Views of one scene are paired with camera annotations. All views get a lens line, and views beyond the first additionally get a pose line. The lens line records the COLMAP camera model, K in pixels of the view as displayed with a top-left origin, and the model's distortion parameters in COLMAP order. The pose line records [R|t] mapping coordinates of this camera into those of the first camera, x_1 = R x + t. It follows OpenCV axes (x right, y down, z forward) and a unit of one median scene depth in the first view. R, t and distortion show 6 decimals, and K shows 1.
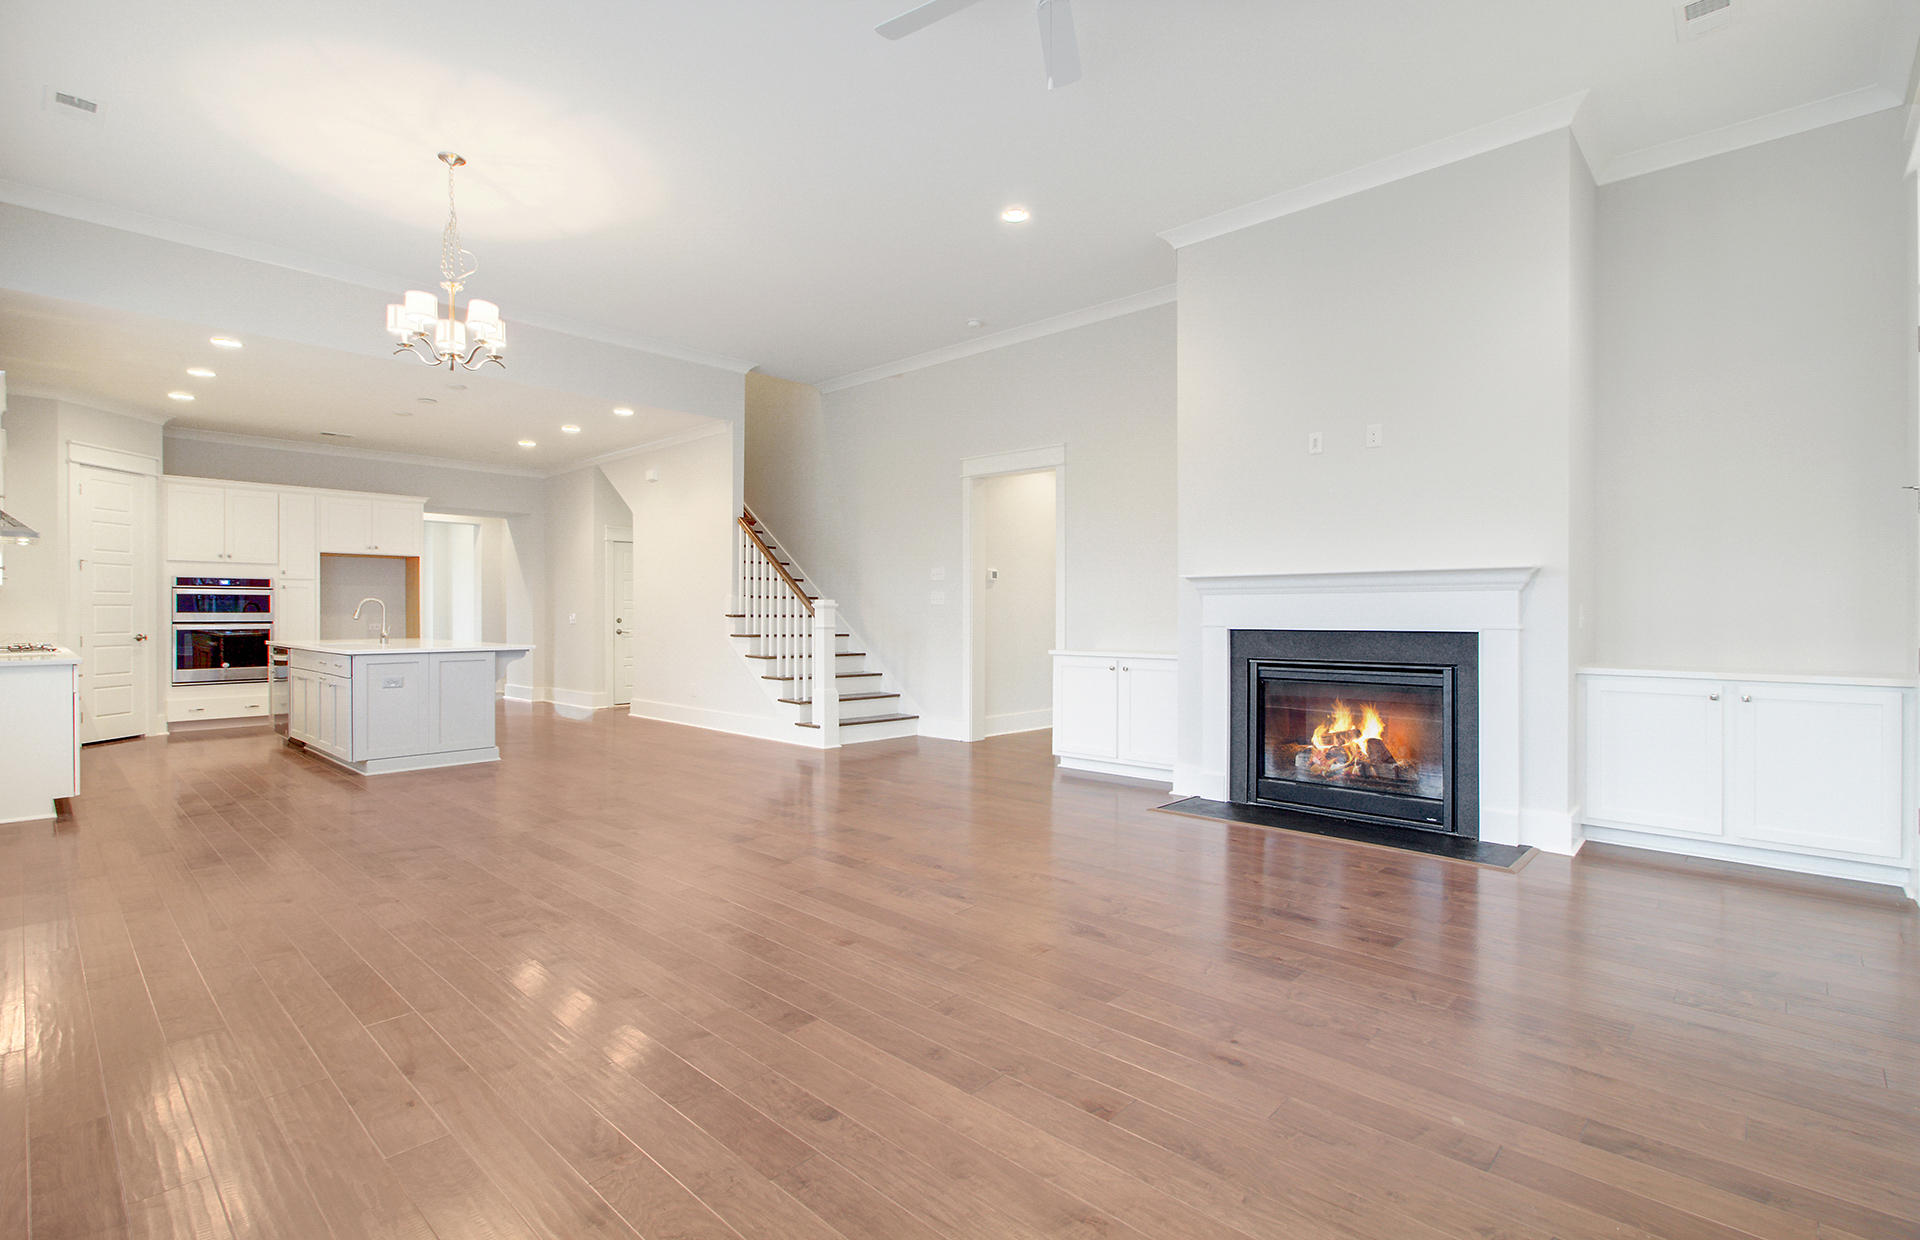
lens RADIAL K [[909.7, 0, 968.2], [0, 909.7, 616.6], [0, 0, 1]] dist [0.010438, 0.000479]
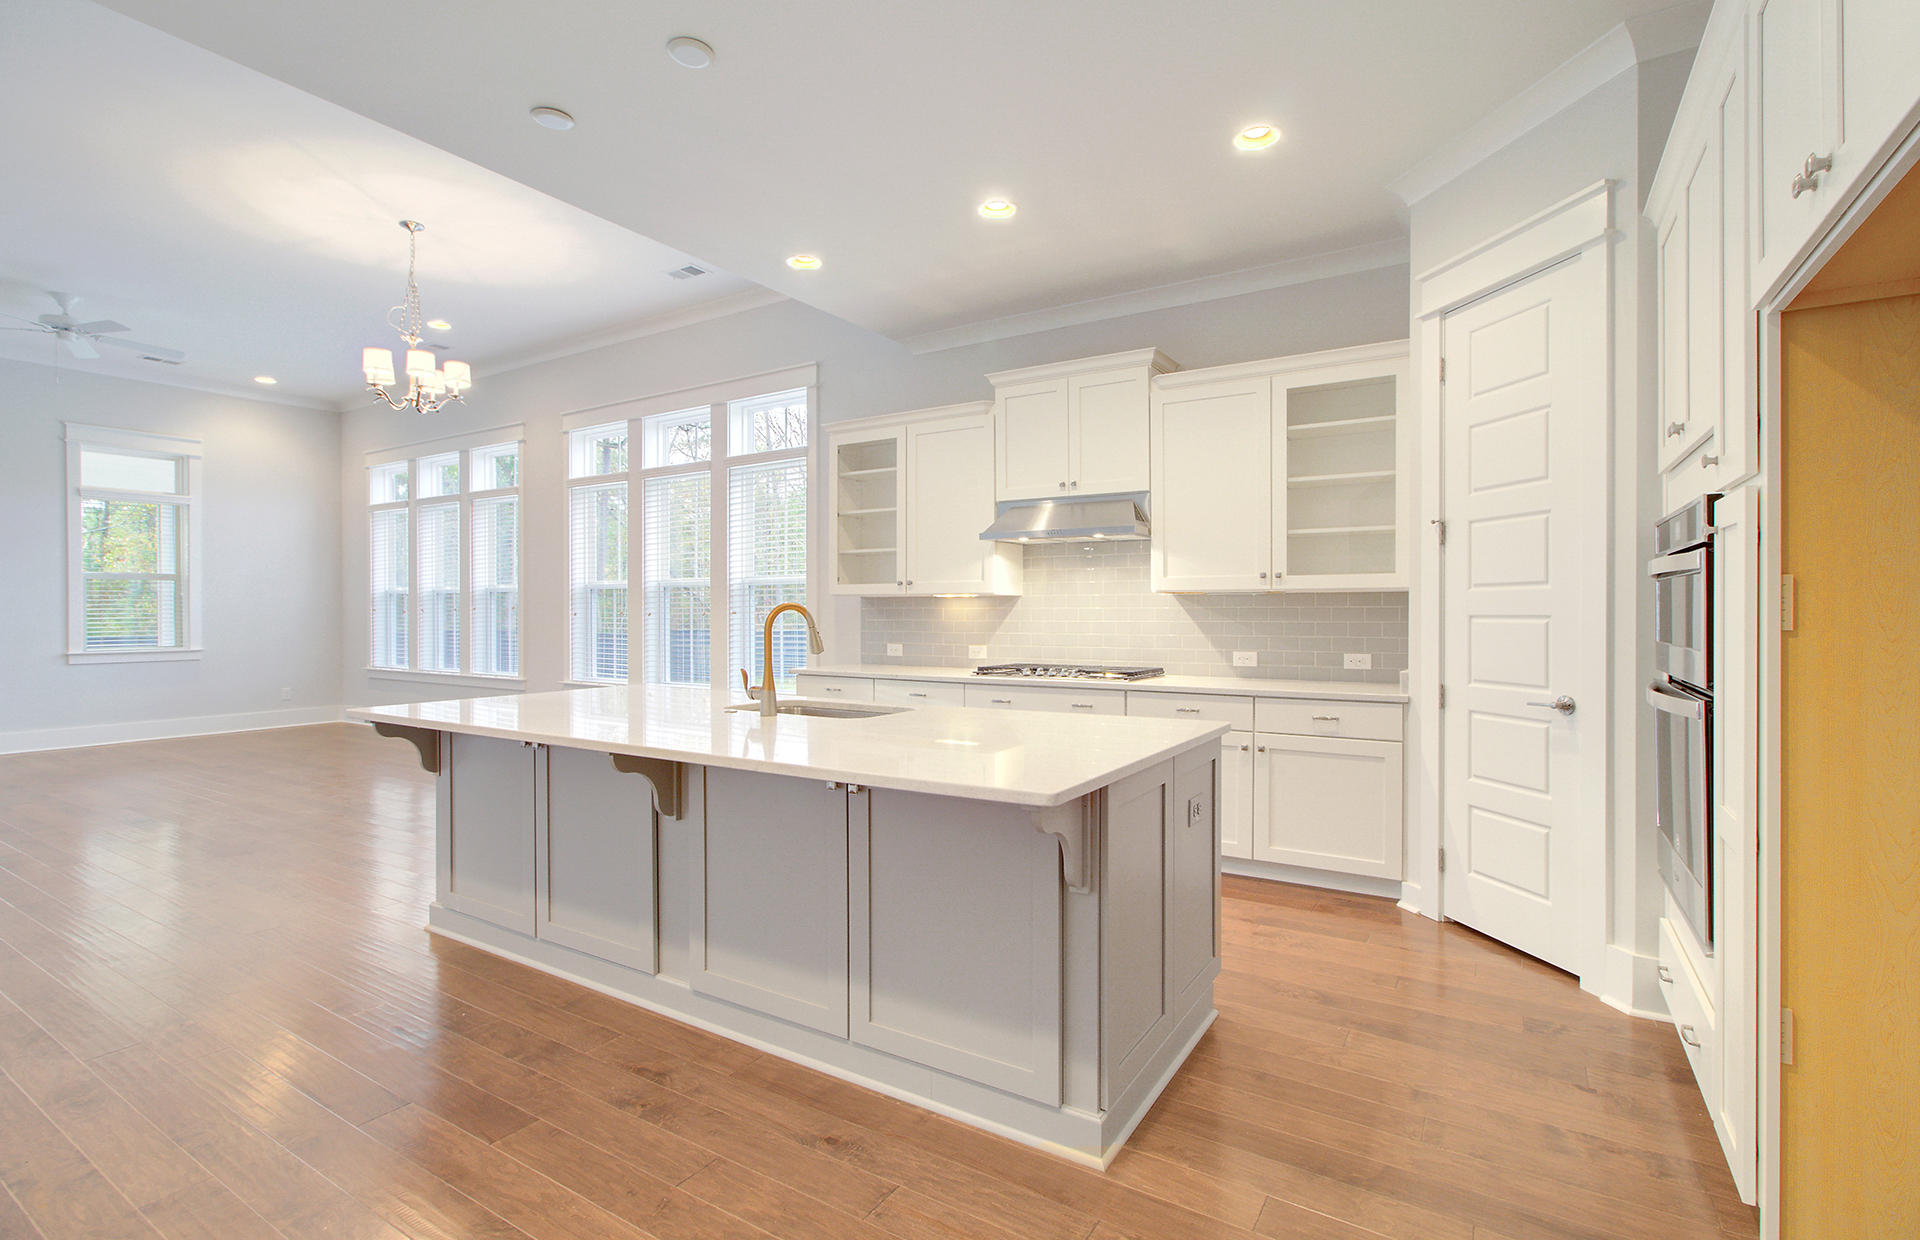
lens RADIAL K [[889.1, 0, 964.6], [0, 889.1, 597.0], [0, 0, 1]] dist [-0.001162, 0.000950]
pose [[-0.982395, -0.002963, -0.186791, -0.913138], [-0.000601, 0.999919, -0.012702, -0.023404], [0.186814, -0.012366, -0.982318, 1.980977]]
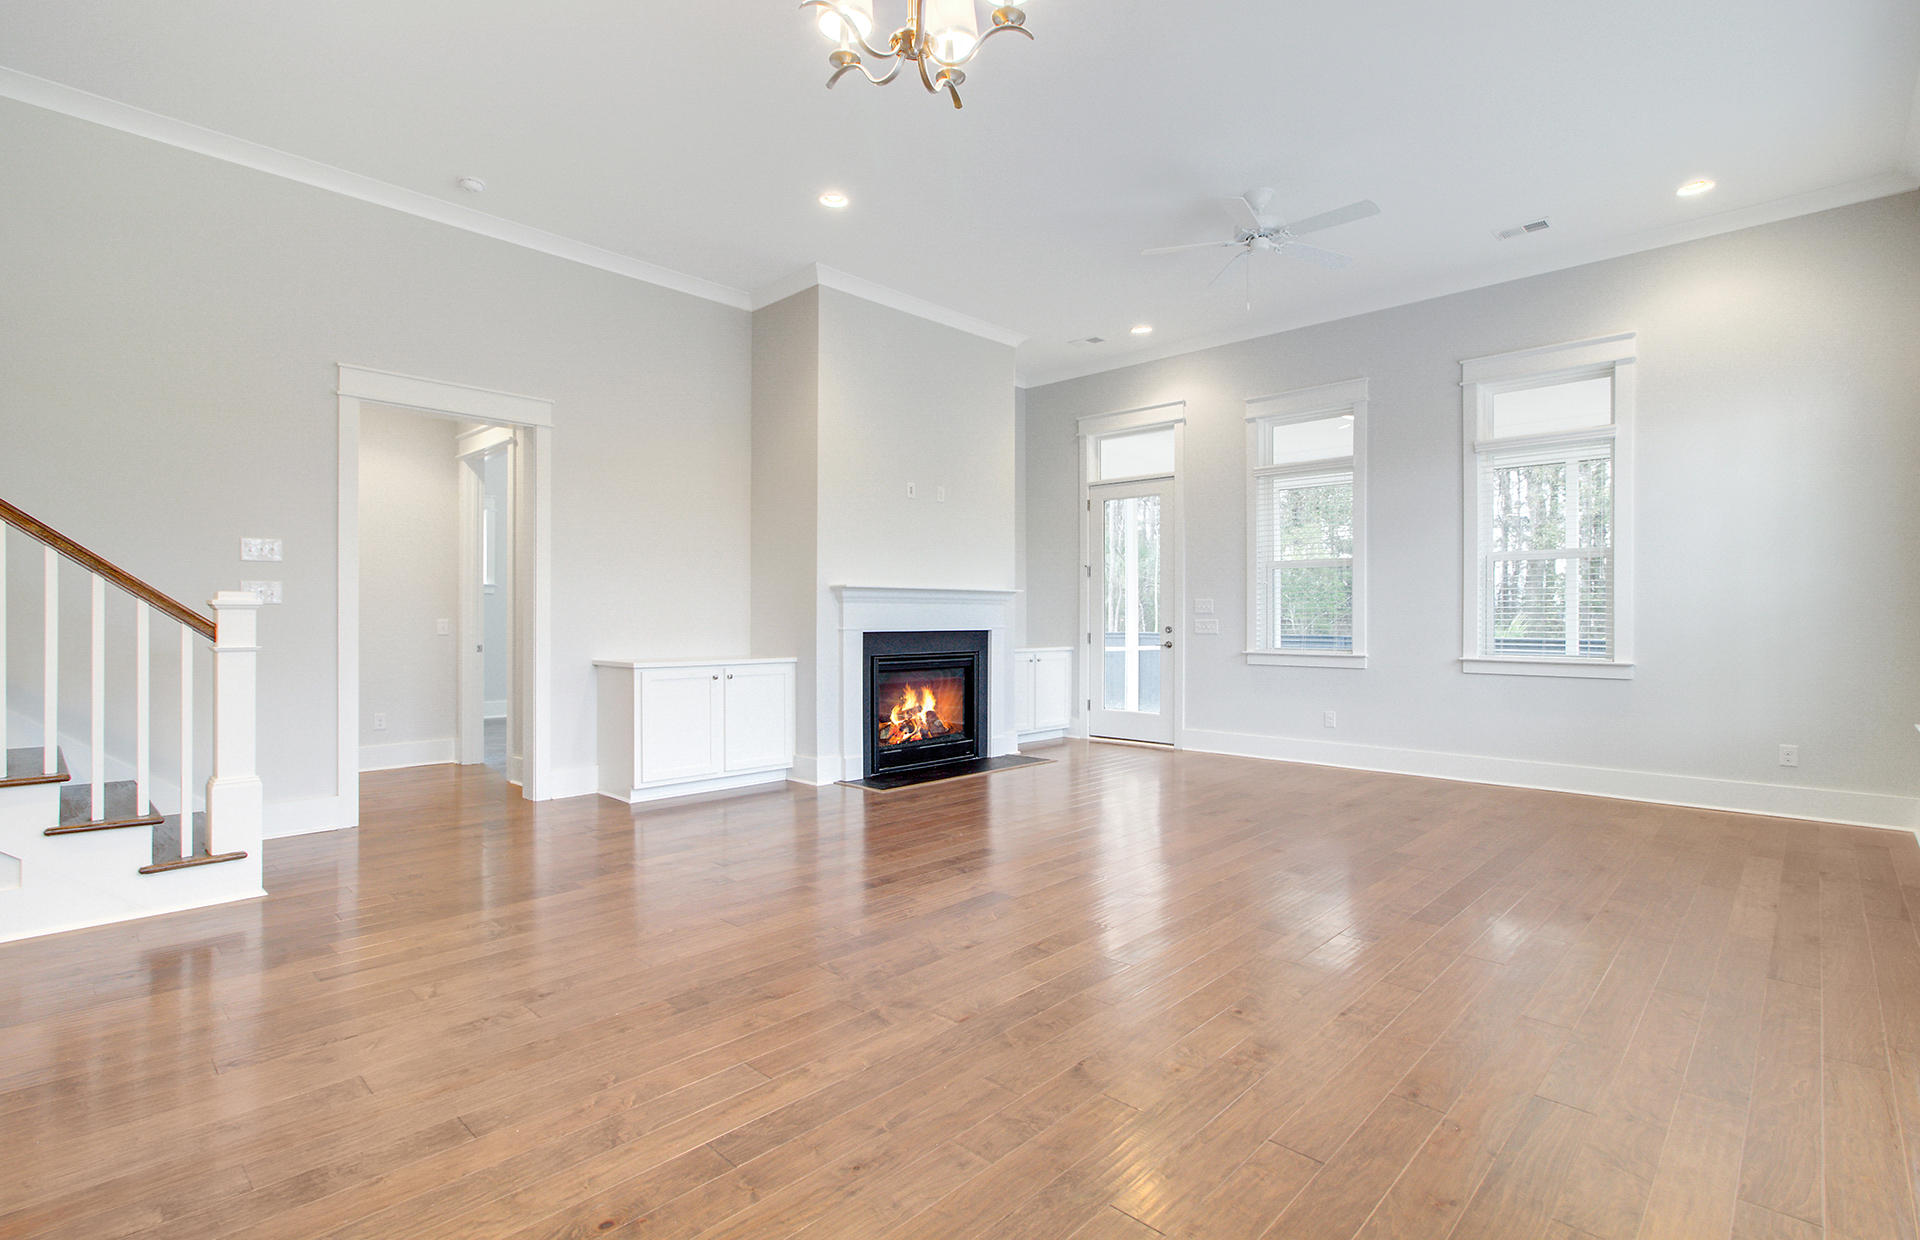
lens RADIAL K [[909.7, 0, 968.2], [0, 909.7, 616.6], [0, 0, 1]] dist [0.010438, 0.000479]
pose [[0.005983, 0.003325, 0.999977, -0.906897], [0.007212, 0.999968, -0.003368, -0.002267], [-0.999956, 0.007232, 0.005959, 0.886974]]
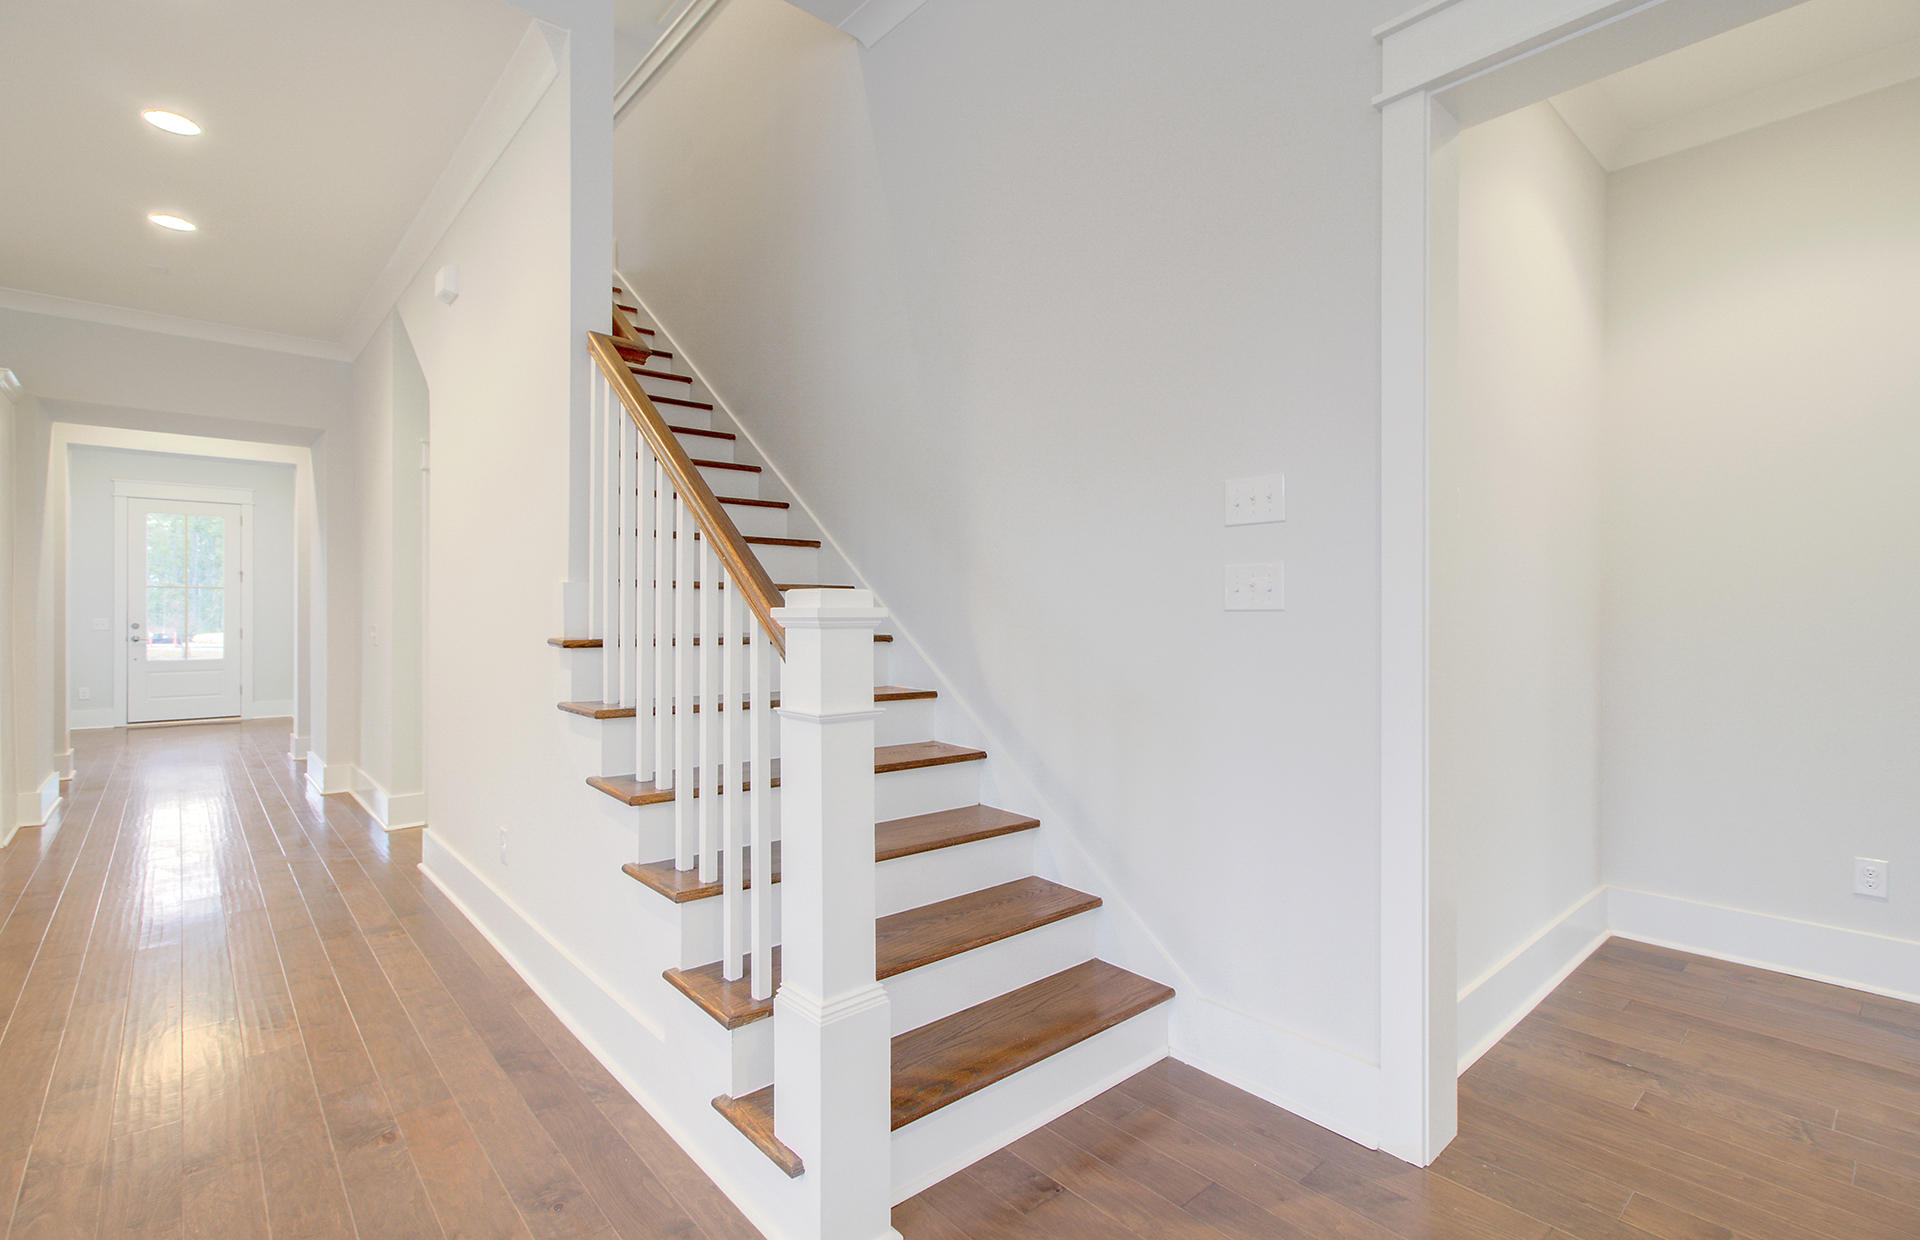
lens RADIAL K [[889.1, 0, 964.6], [0, 889.1, 597.0], [0, 0, 1]] dist [-0.001162, 0.000950]
pose [[0.995253, 0.000172, -0.097319, -0.149538], [-0.002589, 0.999691, -0.024715, -0.015611], [0.097285, 0.024849, 0.994946, 1.131765]]
